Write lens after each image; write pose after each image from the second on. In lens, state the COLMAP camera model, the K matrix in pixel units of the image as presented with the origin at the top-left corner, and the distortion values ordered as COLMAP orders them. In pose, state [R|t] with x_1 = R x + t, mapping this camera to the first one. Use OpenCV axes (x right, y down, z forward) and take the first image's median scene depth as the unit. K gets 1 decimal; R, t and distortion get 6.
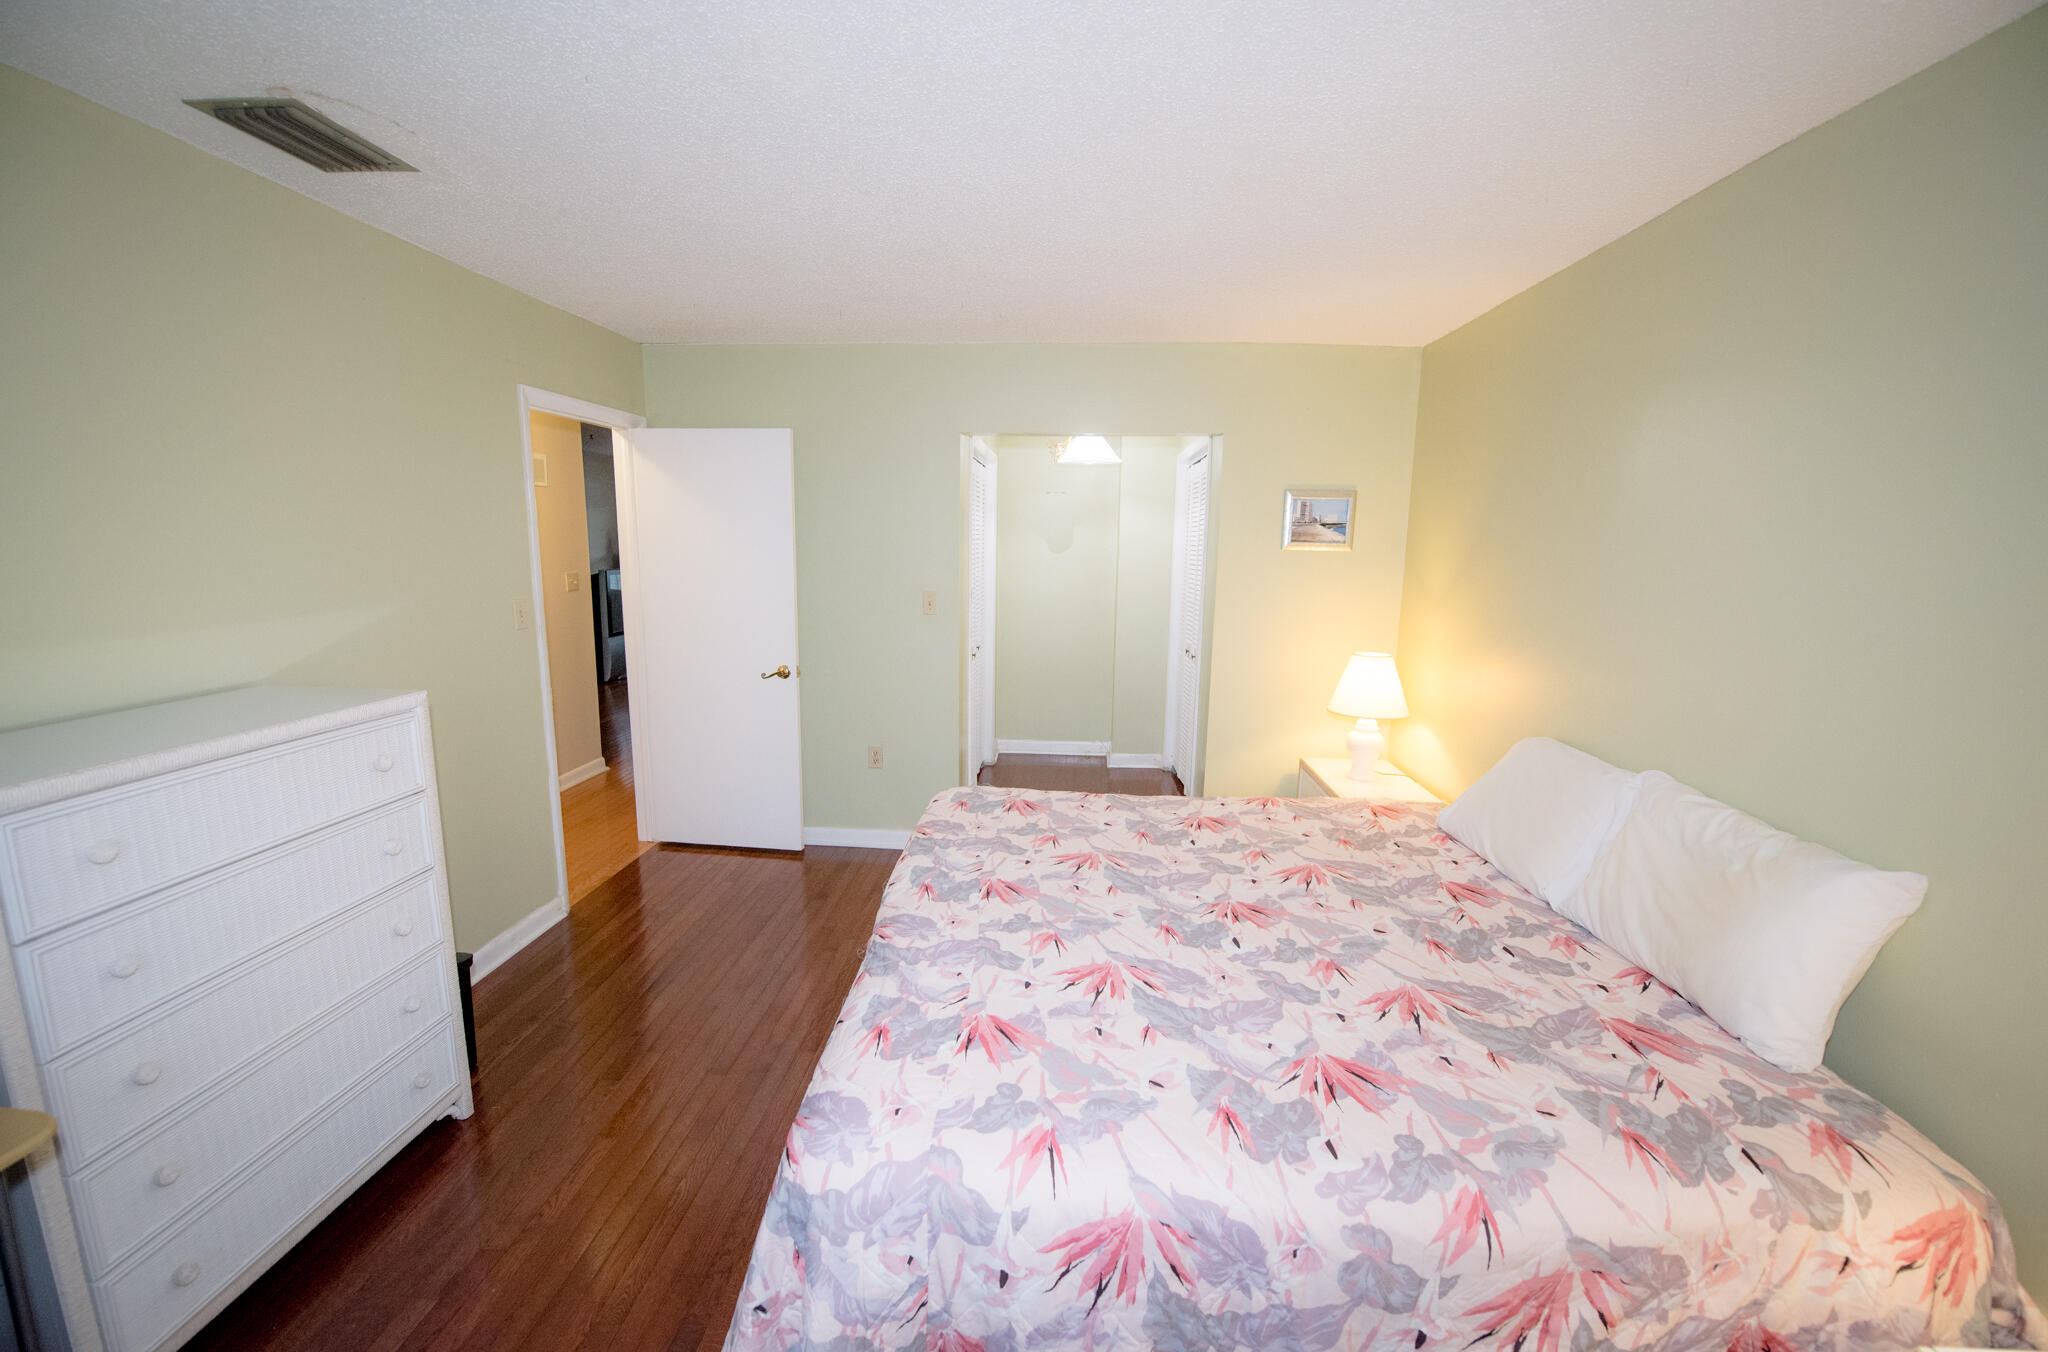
lens RADIAL K [[824.3, 0, 1024.0], [0, 824.3, 676.0], [0, 0, 1]] dist [-0.018966, -0.000127]
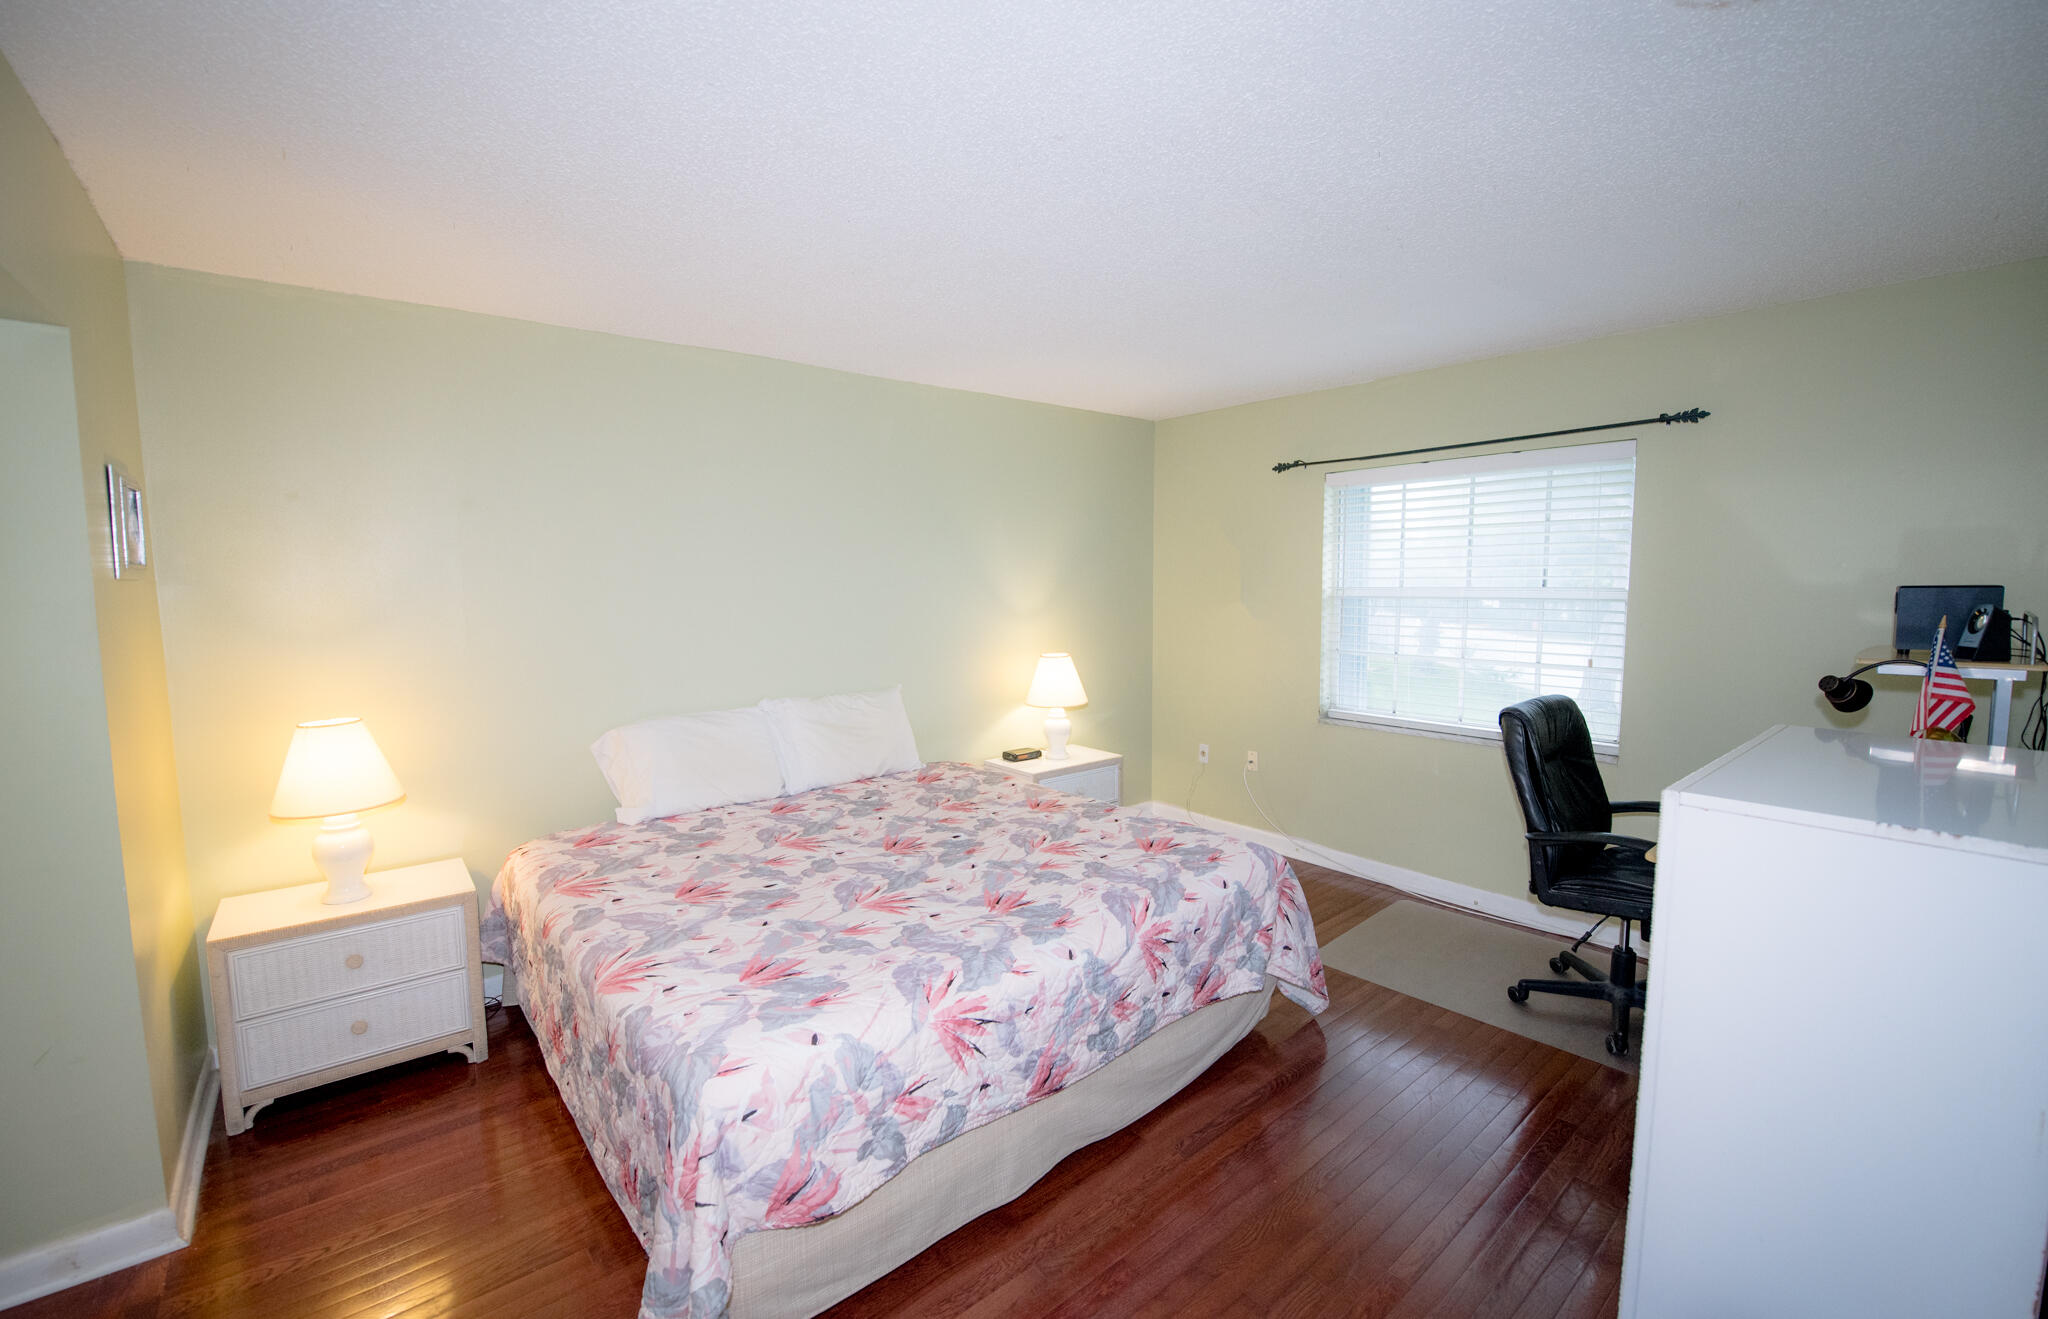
lens RADIAL K [[835.2, 0, 1024.0], [0, 835.2, 659.5], [0, 0, 1]] dist [-0.018718, 0.000031]
pose [[-0.686630, -0.083315, 0.722217, -0.733455], [0.115515, 0.968288, 0.221526, -0.248667], [-0.717771, 0.235533, -0.655232, 1.529763]]
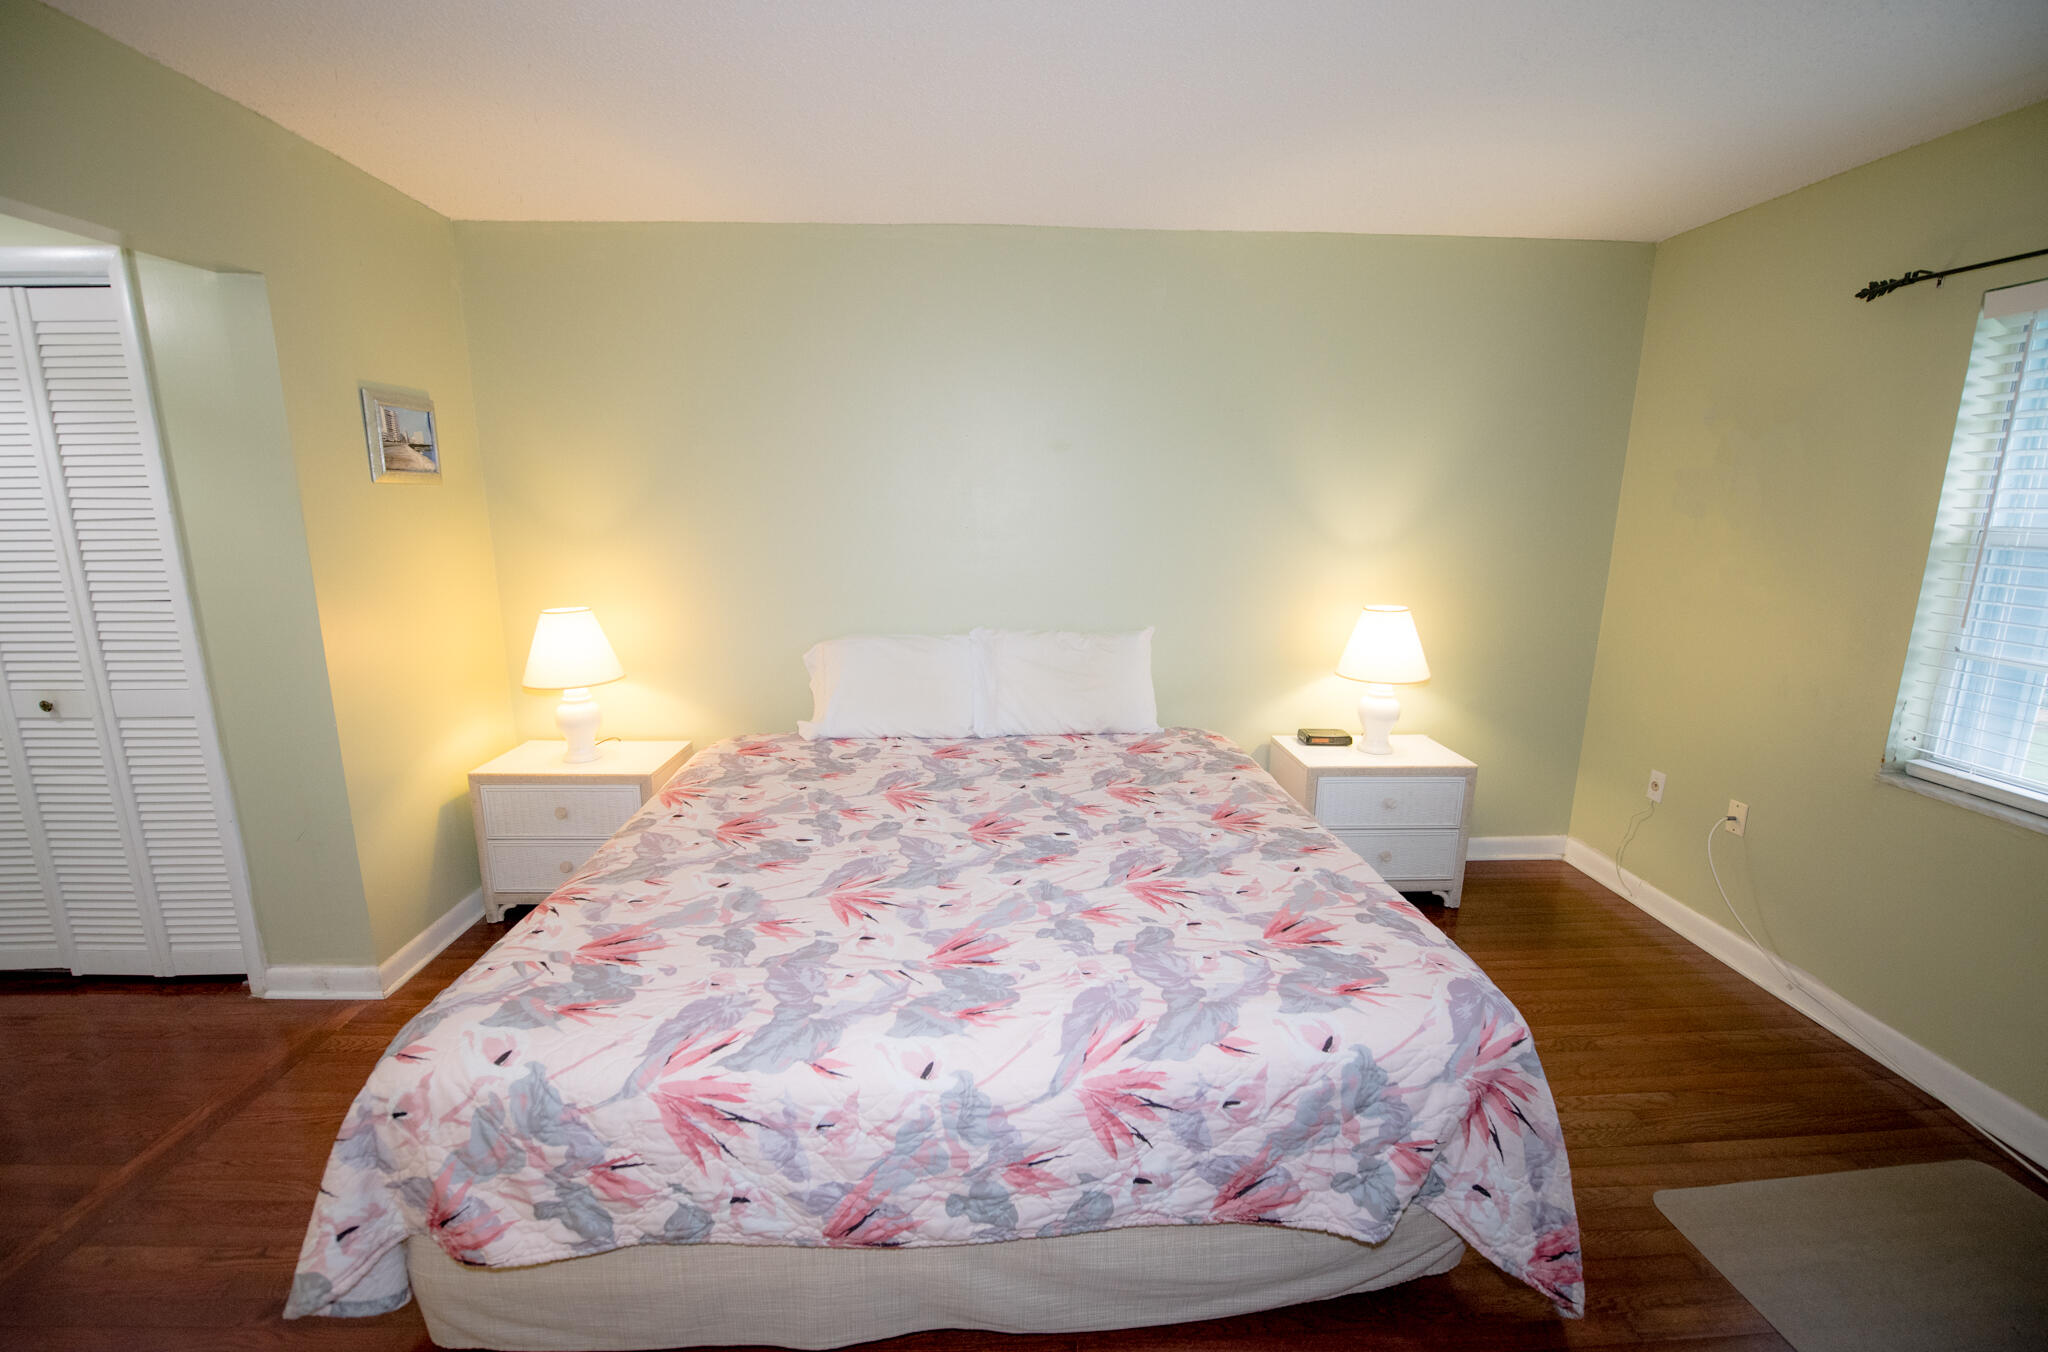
lens RADIAL K [[824.3, 0, 1024.0], [0, 824.3, 676.0], [0, 0, 1]] dist [-0.018966, -0.000127]
pose [[-0.105473, -0.225931, 0.968416, -0.652197], [0.154565, 0.958288, 0.240402, -0.133695], [-0.982336, 0.175040, -0.066153, 0.918436]]
